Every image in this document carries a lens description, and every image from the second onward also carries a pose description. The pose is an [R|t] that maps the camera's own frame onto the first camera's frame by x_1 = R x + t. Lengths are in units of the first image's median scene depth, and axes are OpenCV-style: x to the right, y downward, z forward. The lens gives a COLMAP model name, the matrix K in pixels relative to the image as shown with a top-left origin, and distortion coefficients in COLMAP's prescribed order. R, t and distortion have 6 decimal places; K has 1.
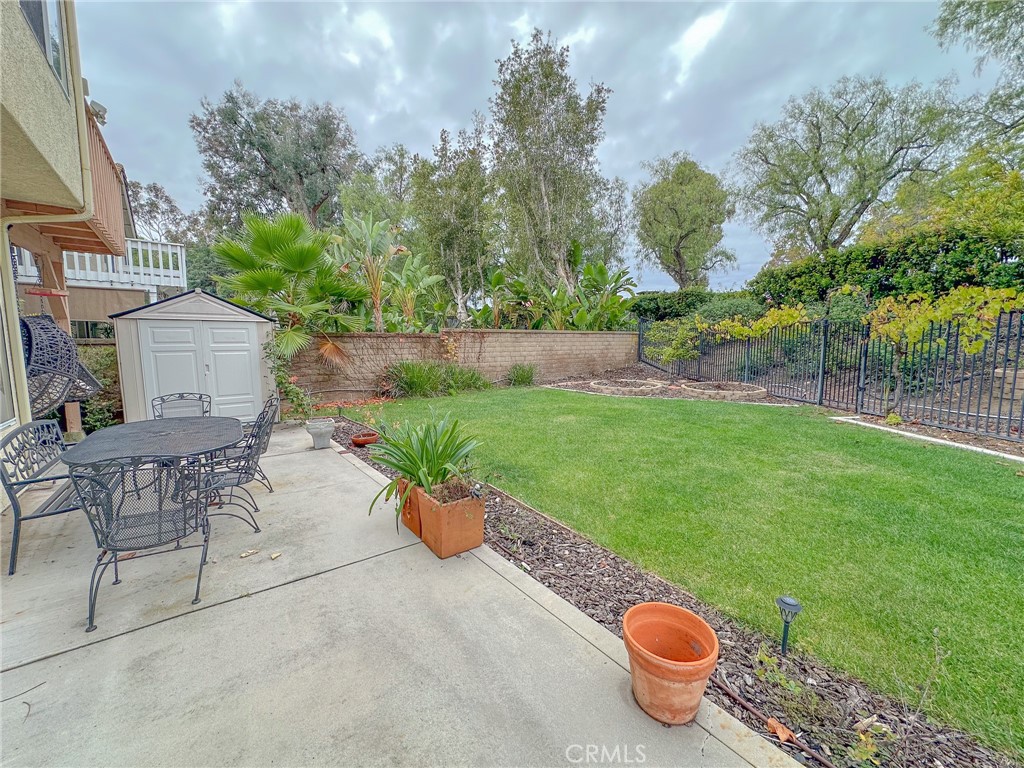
lens RADIAL K [[411.3, 0, 512.0], [0, 411.3, 384.0], [0, 0, 1]] dist [-0.002022, 0.000112]
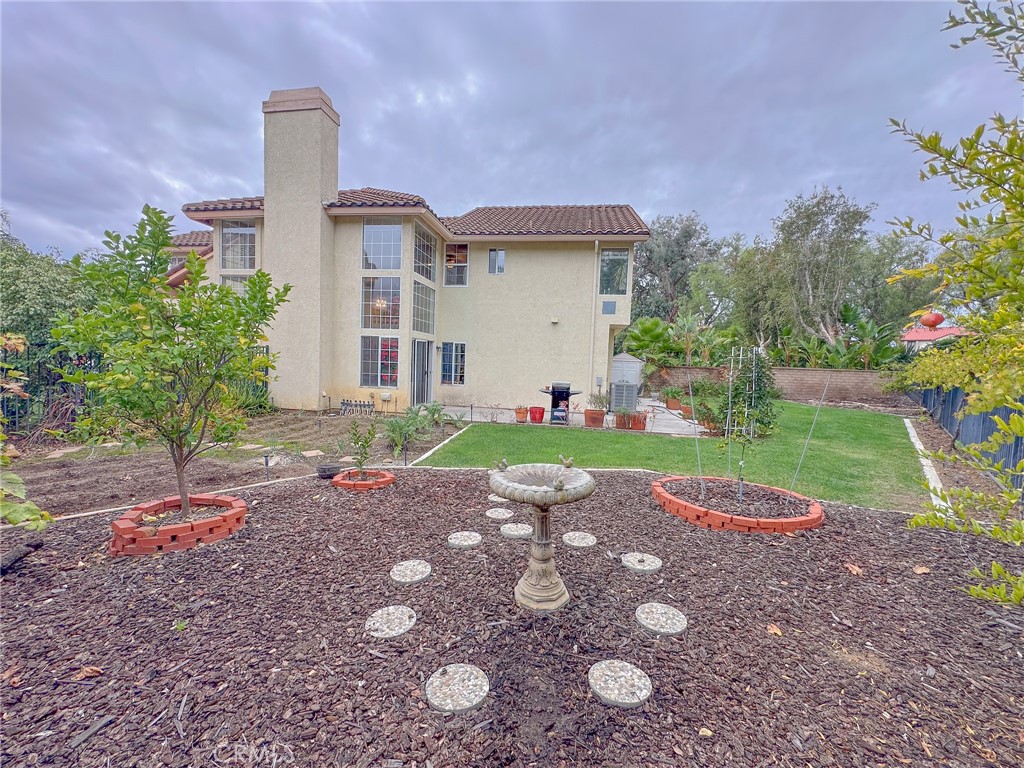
lens RADIAL K [[411.3, 0, 512.0], [0, 411.3, 384.0], [0, 0, 1]] dist [-0.002022, 0.000112]
pose [[0.680722, 0.064110, -0.729731, 0.478993], [-0.114347, 0.993251, -0.019407, 0.088501], [0.723562, 0.096653, 0.683459, -0.867574]]
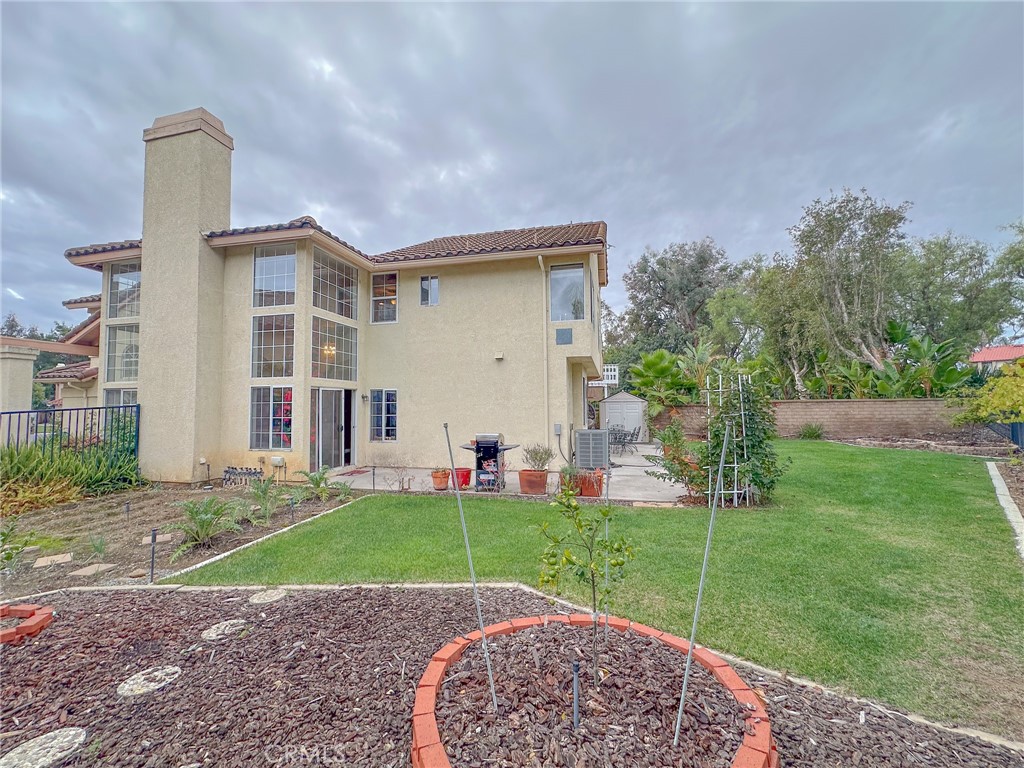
lens RADIAL K [[424.4, 0, 512.0], [0, 424.4, 384.0], [0, 0, 1]] dist [-0.002179, -0.000191]
pose [[0.621886, -0.049758, -0.781525, 0.474975], [-0.073404, 0.989882, -0.121433, 0.060028], [0.779660, 0.132885, 0.611941, -0.630054]]
